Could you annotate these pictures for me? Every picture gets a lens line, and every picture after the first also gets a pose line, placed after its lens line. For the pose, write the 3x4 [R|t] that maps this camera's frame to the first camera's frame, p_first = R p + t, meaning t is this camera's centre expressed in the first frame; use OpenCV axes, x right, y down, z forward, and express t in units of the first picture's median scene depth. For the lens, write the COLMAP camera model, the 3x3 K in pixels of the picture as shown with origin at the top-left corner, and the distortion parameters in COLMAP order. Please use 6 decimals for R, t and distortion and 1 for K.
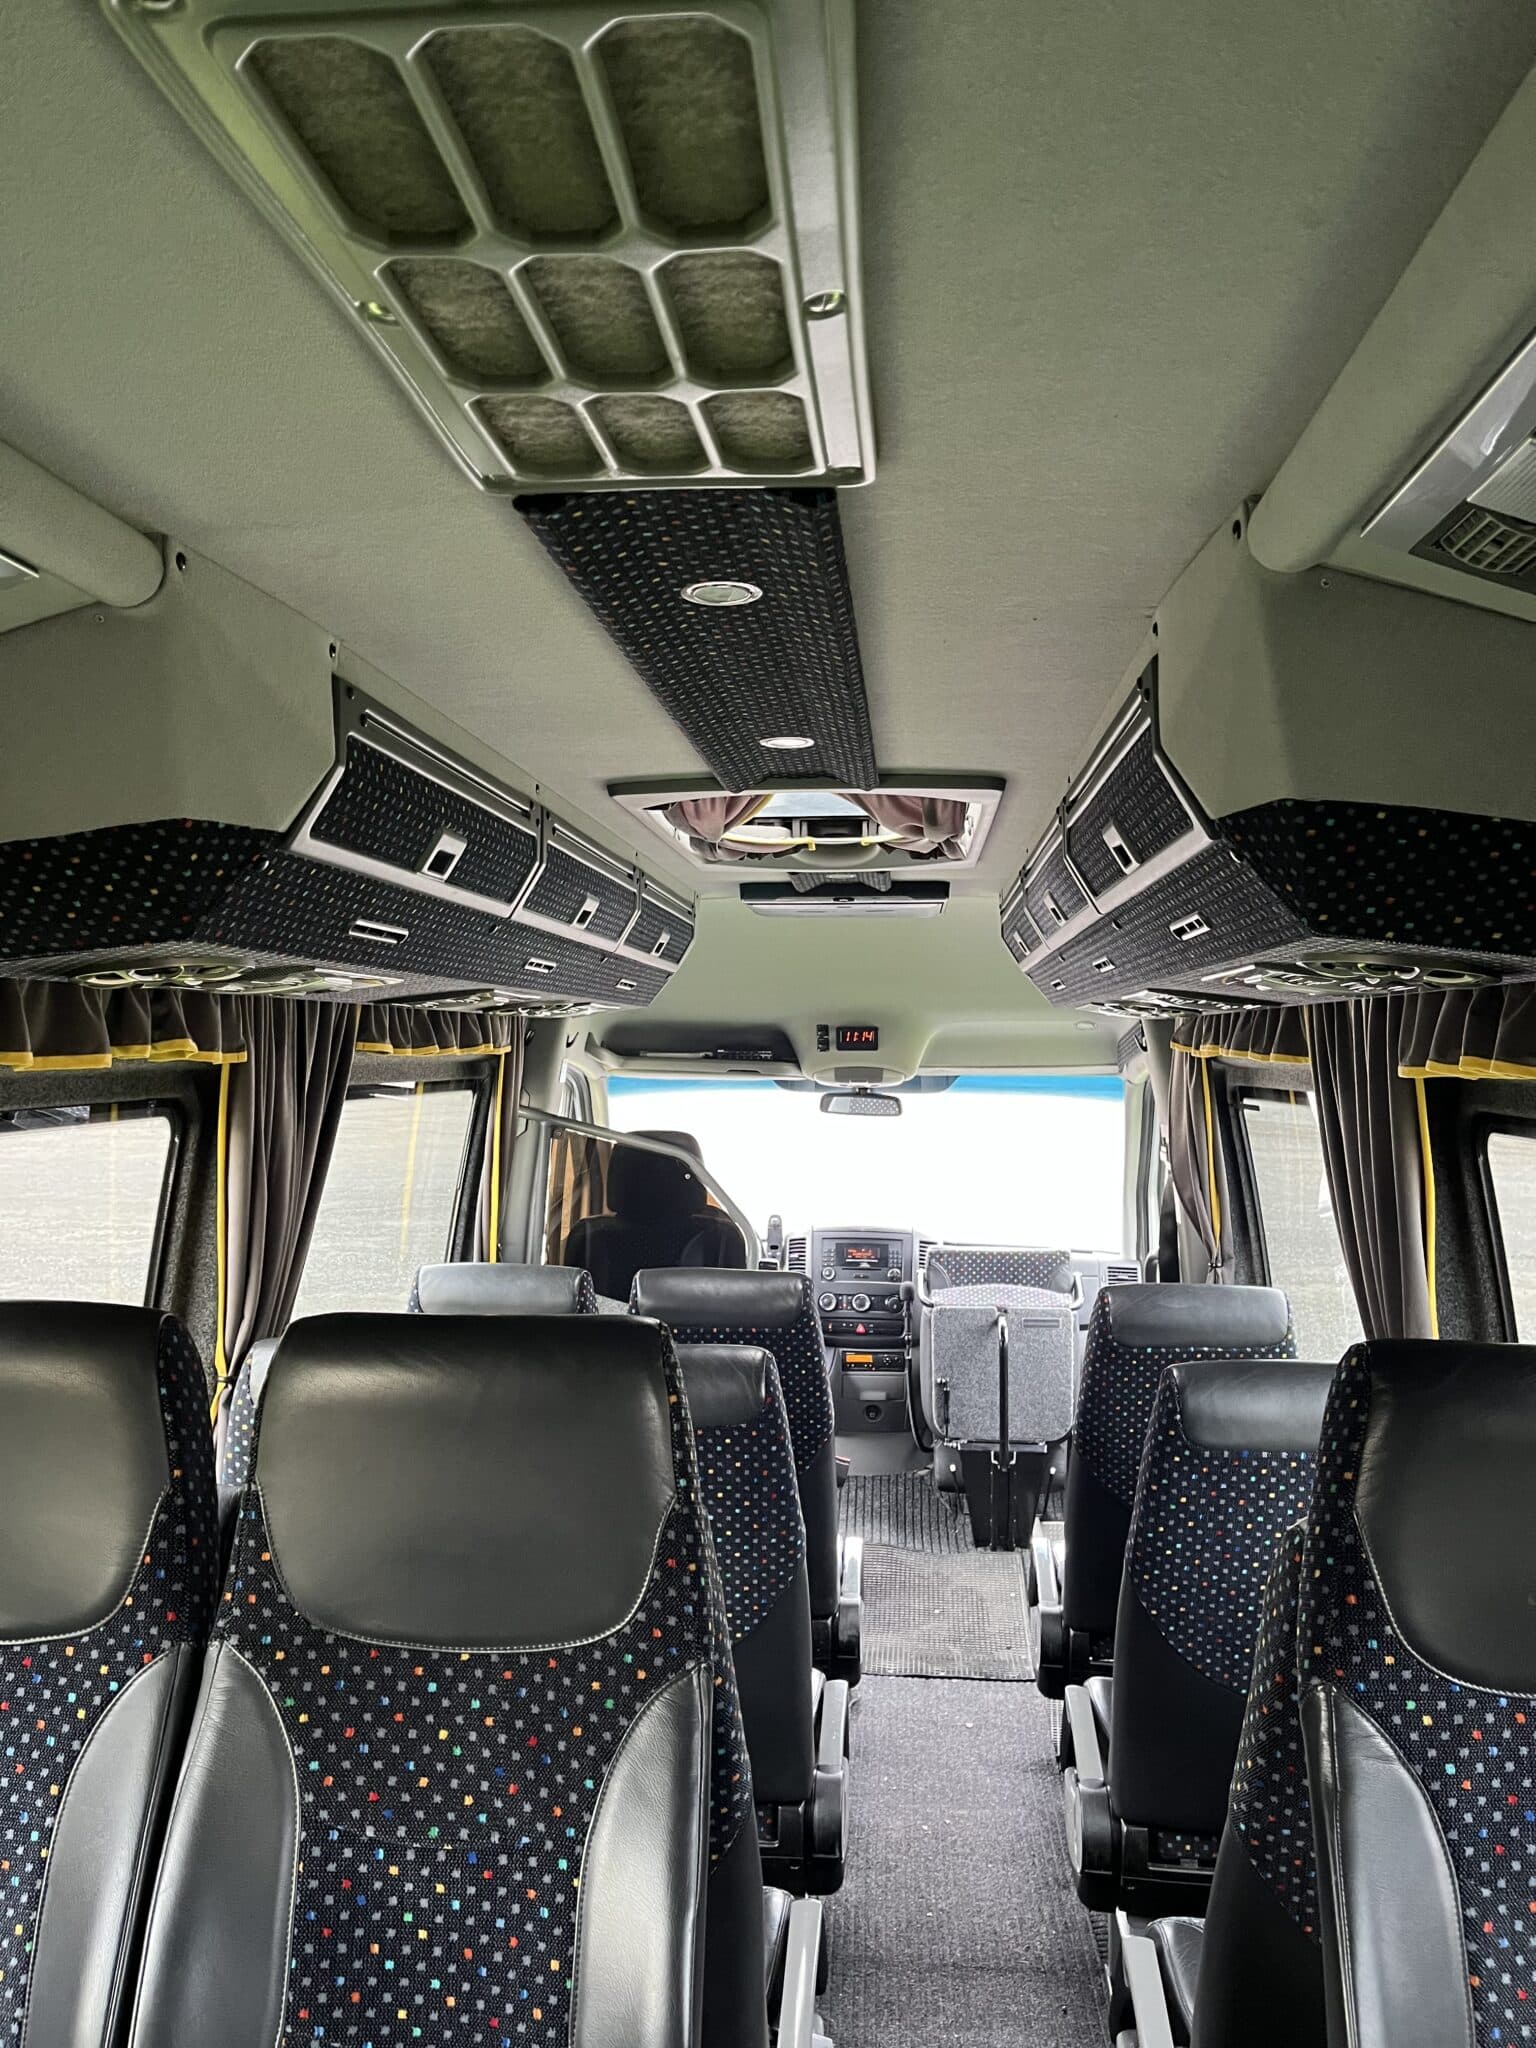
lens RADIAL K [[1554.3, 0, 768.0], [0, 1554.3, 1024.0], [0, 0, 1]] dist [0.005560, 0.001885]
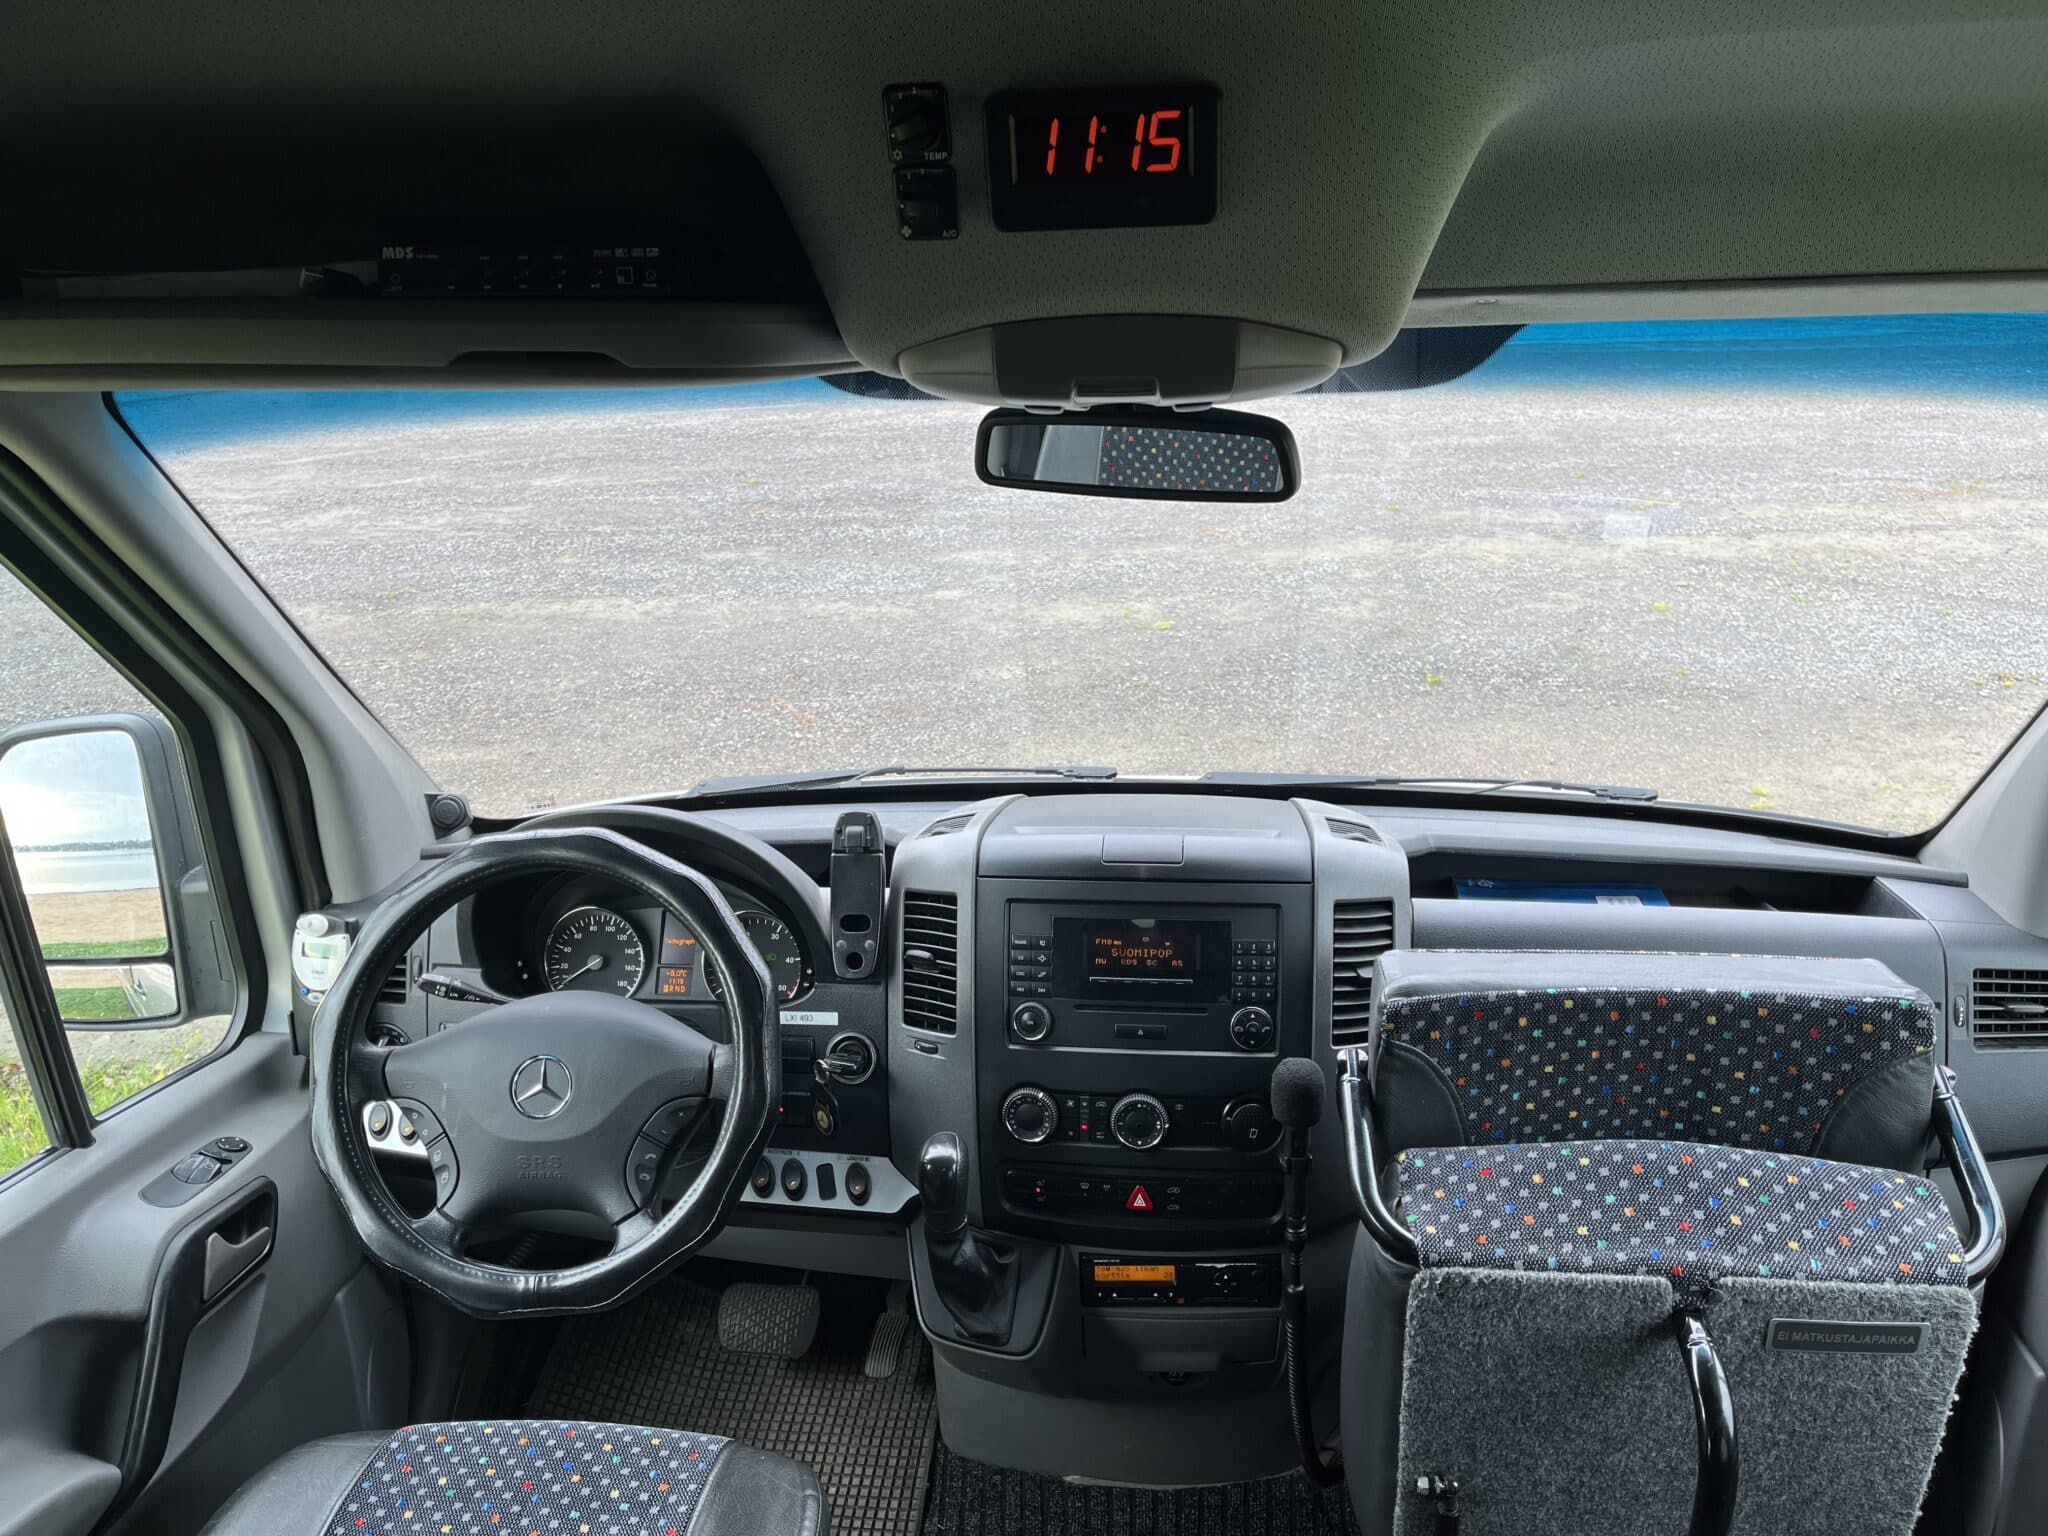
lens RADIAL K [[1554.3, 0, 1024.0], [0, 1554.3, 768.0], [0, 0, 1]] dist [0.005560, 0.001885]
pose [[0.999235, -0.022219, -0.032190, 0.050871], [0.031696, 0.942195, 0.333563, 0.015286], [0.022918, -0.334328, 0.942178, 0.775509]]
